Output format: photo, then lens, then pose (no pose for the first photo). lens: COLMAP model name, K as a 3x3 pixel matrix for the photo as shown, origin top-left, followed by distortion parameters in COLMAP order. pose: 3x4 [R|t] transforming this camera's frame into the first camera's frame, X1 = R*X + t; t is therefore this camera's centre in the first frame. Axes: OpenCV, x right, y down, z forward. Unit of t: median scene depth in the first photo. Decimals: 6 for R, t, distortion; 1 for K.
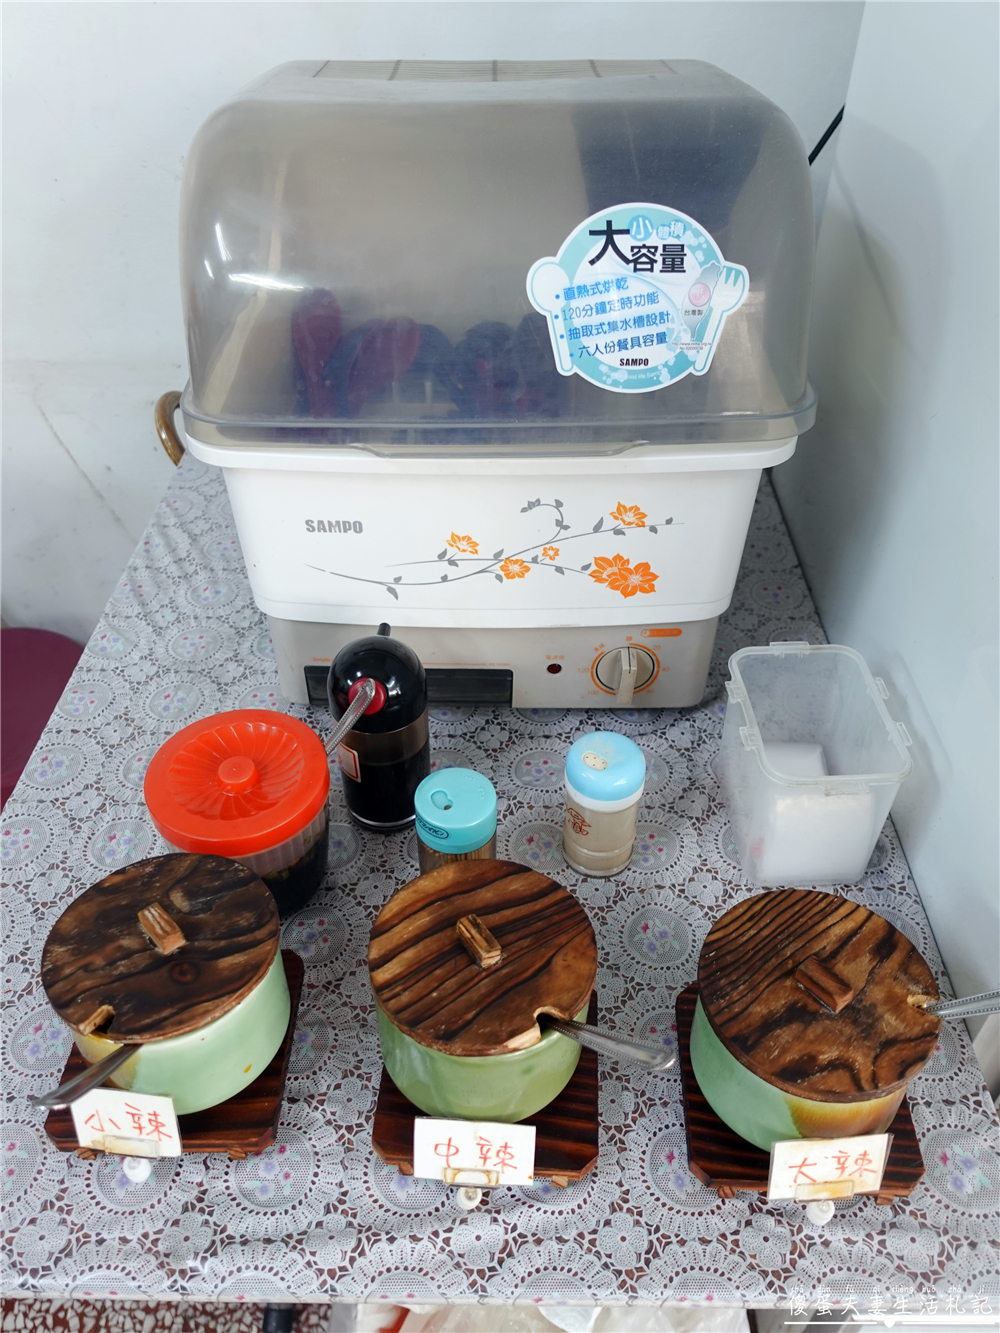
lens RADIAL K [[1018.1, 0, 503.6], [0, 1018.1, 663.6], [0, 0, 1]] dist [-0.004239, -0.009352]
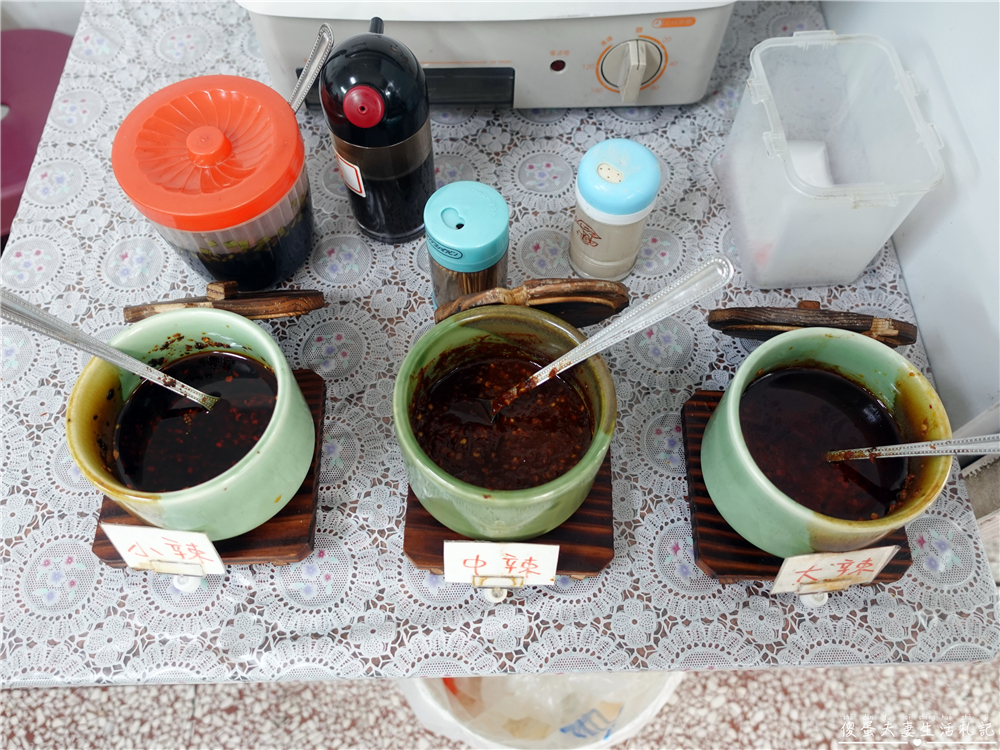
lens RADIAL K [[763.7, 0, 498.9], [0, 763.7, 374.6], [0, 0, 1]] dist [-0.004239, -0.009352]
pose [[0.999524, -0.026689, 0.015458, -0.030171], [0.018437, 0.918824, 0.394238, -0.014231], [-0.024724, -0.393765, 0.918879, 0.274515]]
